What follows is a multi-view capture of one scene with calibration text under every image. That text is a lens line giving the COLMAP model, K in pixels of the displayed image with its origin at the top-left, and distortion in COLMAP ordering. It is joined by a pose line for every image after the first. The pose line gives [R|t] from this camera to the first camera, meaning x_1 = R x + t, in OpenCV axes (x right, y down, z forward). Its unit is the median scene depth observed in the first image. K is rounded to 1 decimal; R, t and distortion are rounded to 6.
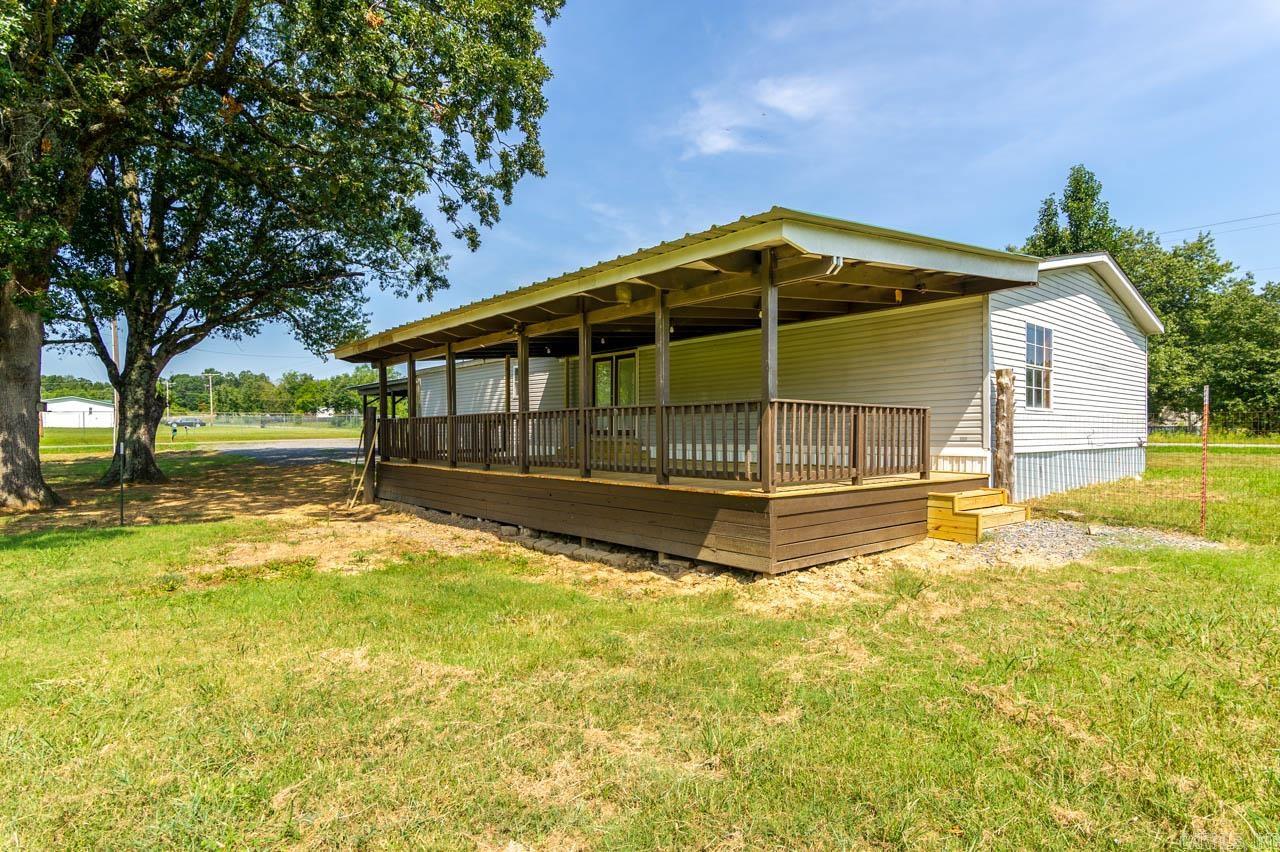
lens RADIAL K [[672.8, 0, 640.0], [0, 672.8, 426.0], [0, 0, 1]] dist [0.001596, -0.000053]
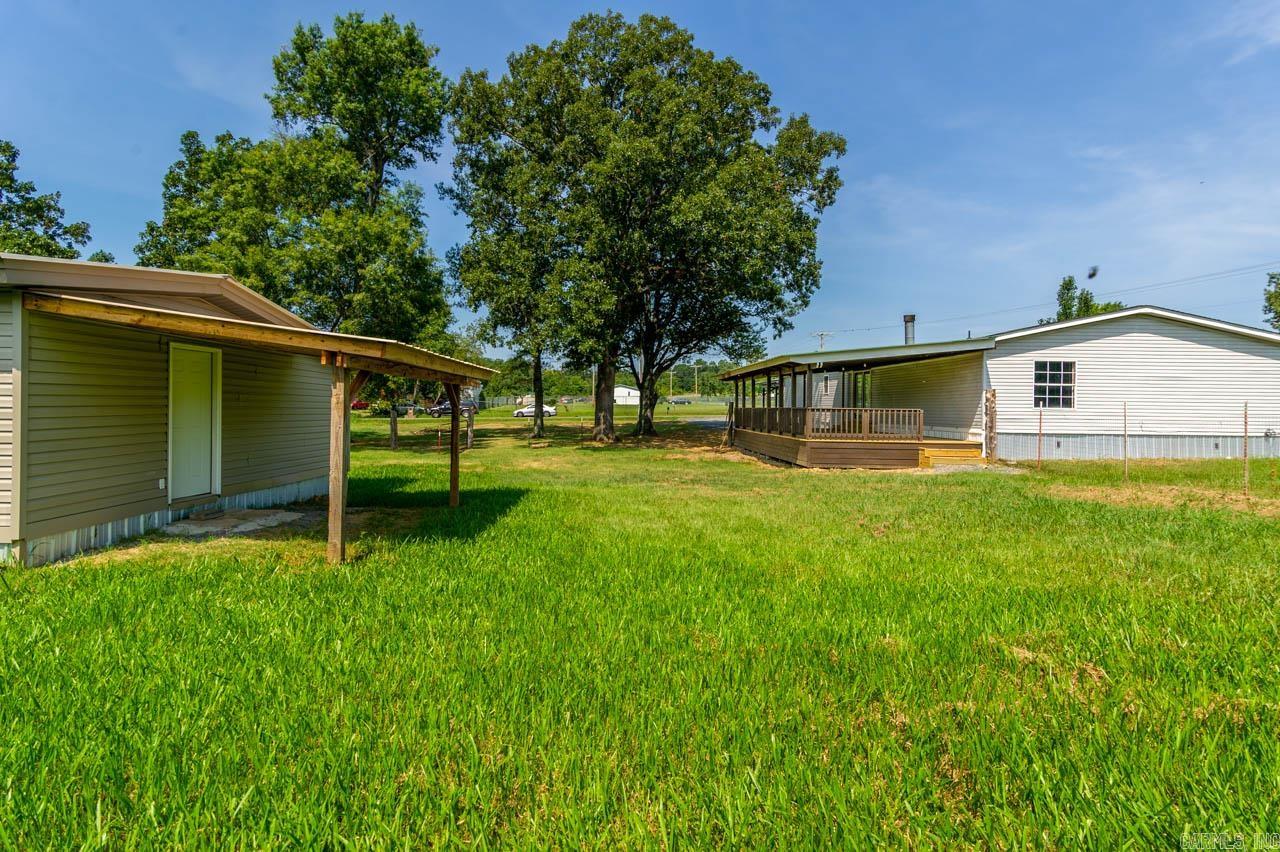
lens RADIAL K [[615.9, 0, 640.0], [0, 615.9, 426.0], [0, 0, 1]] dist [0.025334, 0.000247]
pose [[0.784893, 0.030257, -0.618892, 0.417117], [-0.006687, 0.999163, 0.040367, -0.021443], [0.619595, -0.027545, 0.784438, -0.509668]]
